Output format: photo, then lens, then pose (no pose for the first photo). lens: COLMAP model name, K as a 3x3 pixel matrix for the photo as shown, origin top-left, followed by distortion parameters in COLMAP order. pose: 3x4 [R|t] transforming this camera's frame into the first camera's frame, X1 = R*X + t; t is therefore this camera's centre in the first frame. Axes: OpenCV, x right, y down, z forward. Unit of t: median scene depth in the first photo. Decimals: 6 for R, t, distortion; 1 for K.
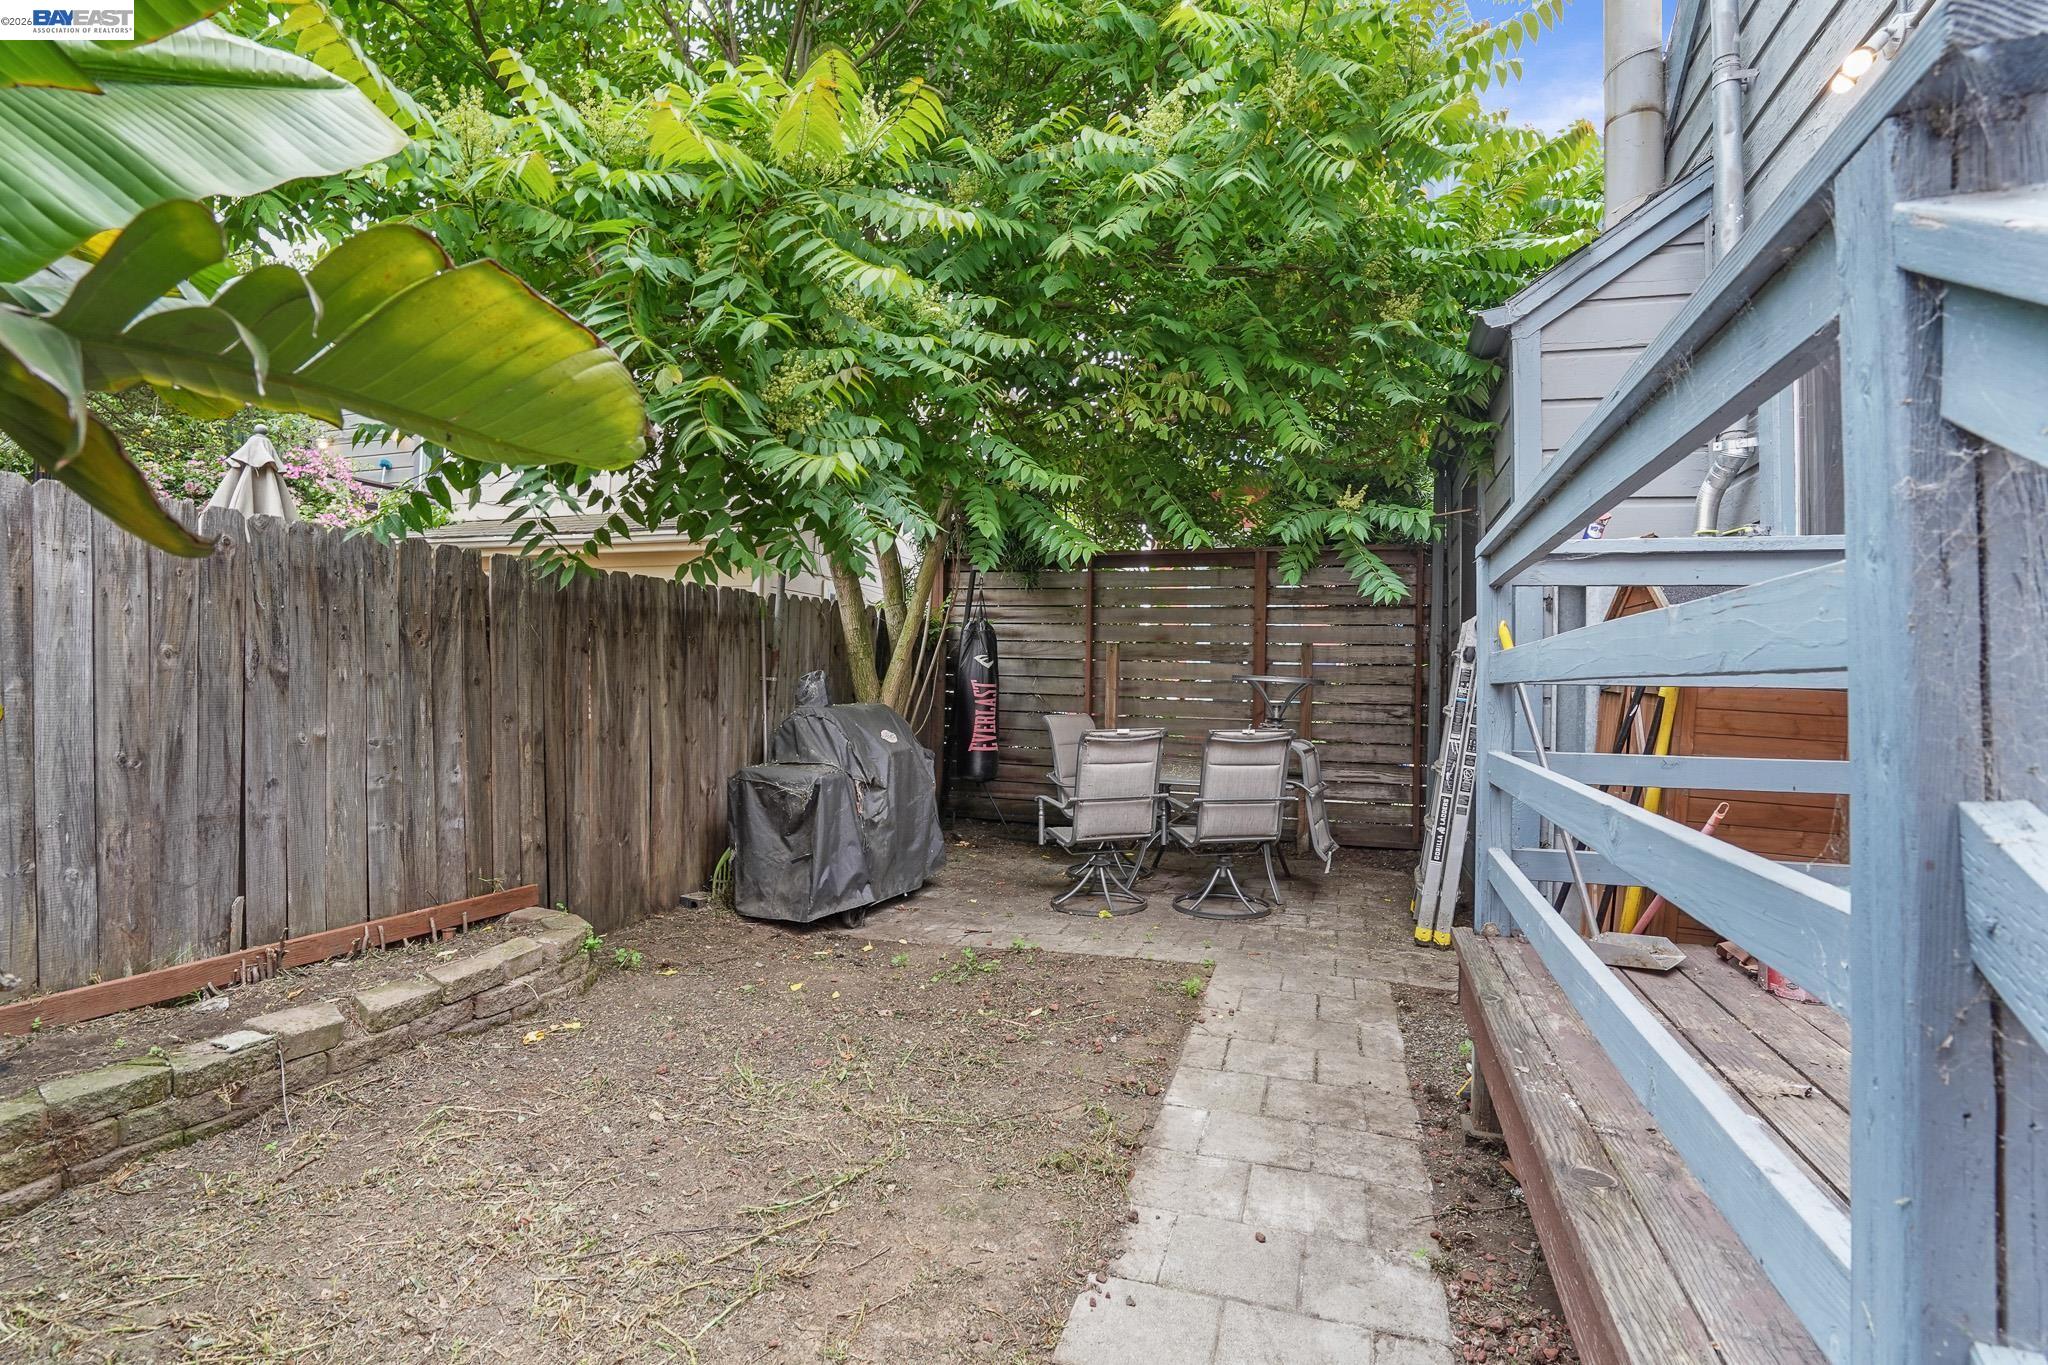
lens RADIAL K [[969.9, 0, 1024.0], [0, 969.9, 682.5], [0, 0, 1]] dist [-0.008570, 0.000003]
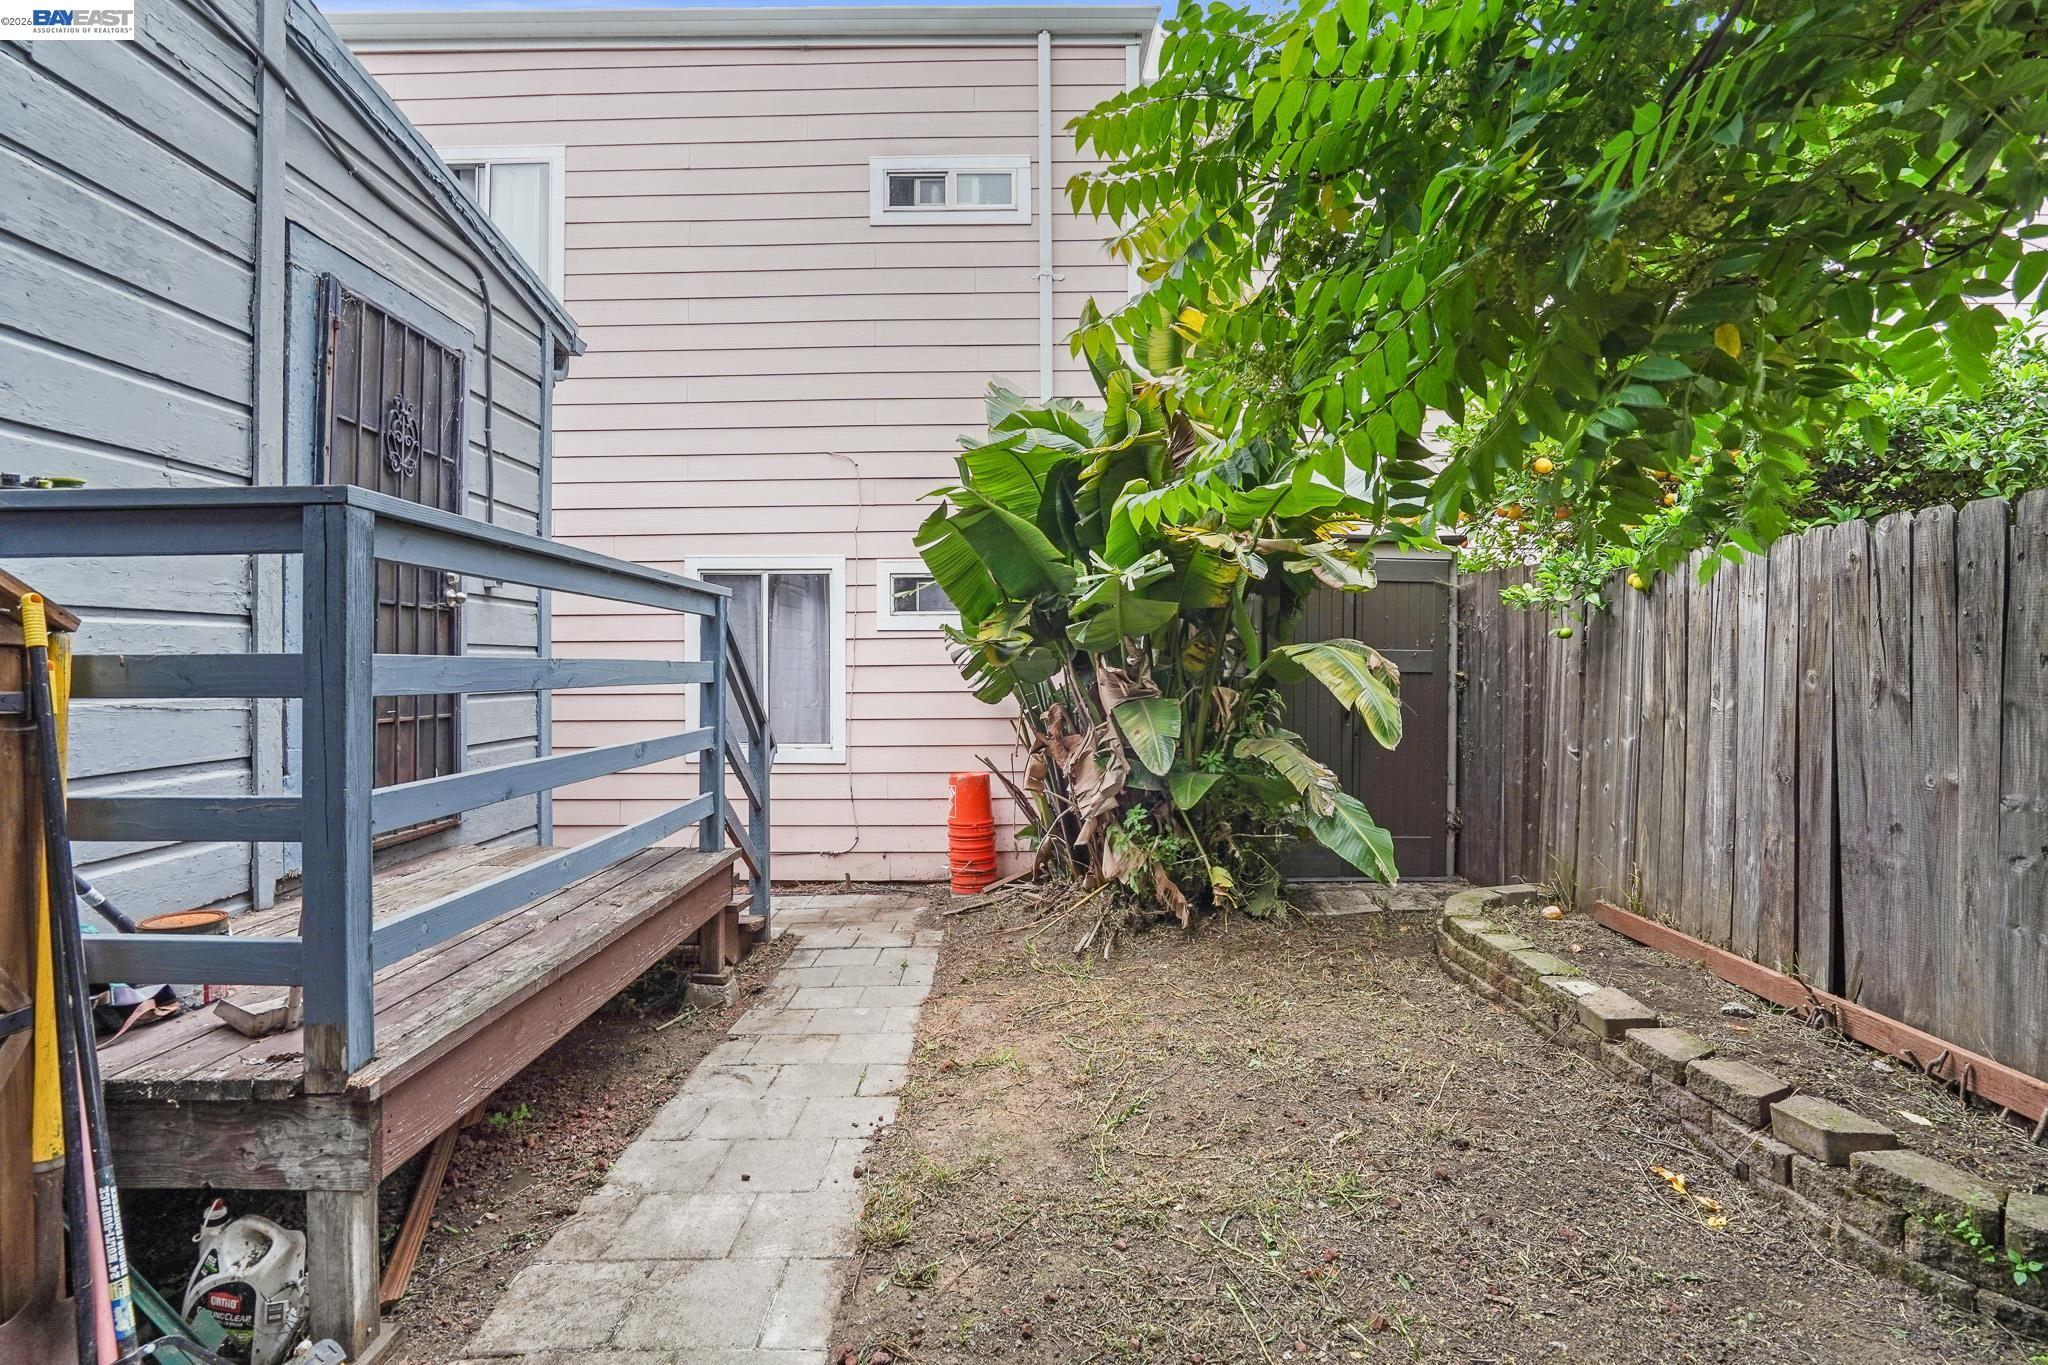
lens RADIAL K [[969.9, 0, 1024.0], [0, 969.9, 682.5], [0, 0, 1]] dist [-0.008570, 0.000003]
pose [[-0.947700, -0.011856, -0.318942, 0.239808], [-0.015083, 0.999857, 0.007648, -0.020531], [0.318806, 0.012059, -0.947743, 1.714671]]
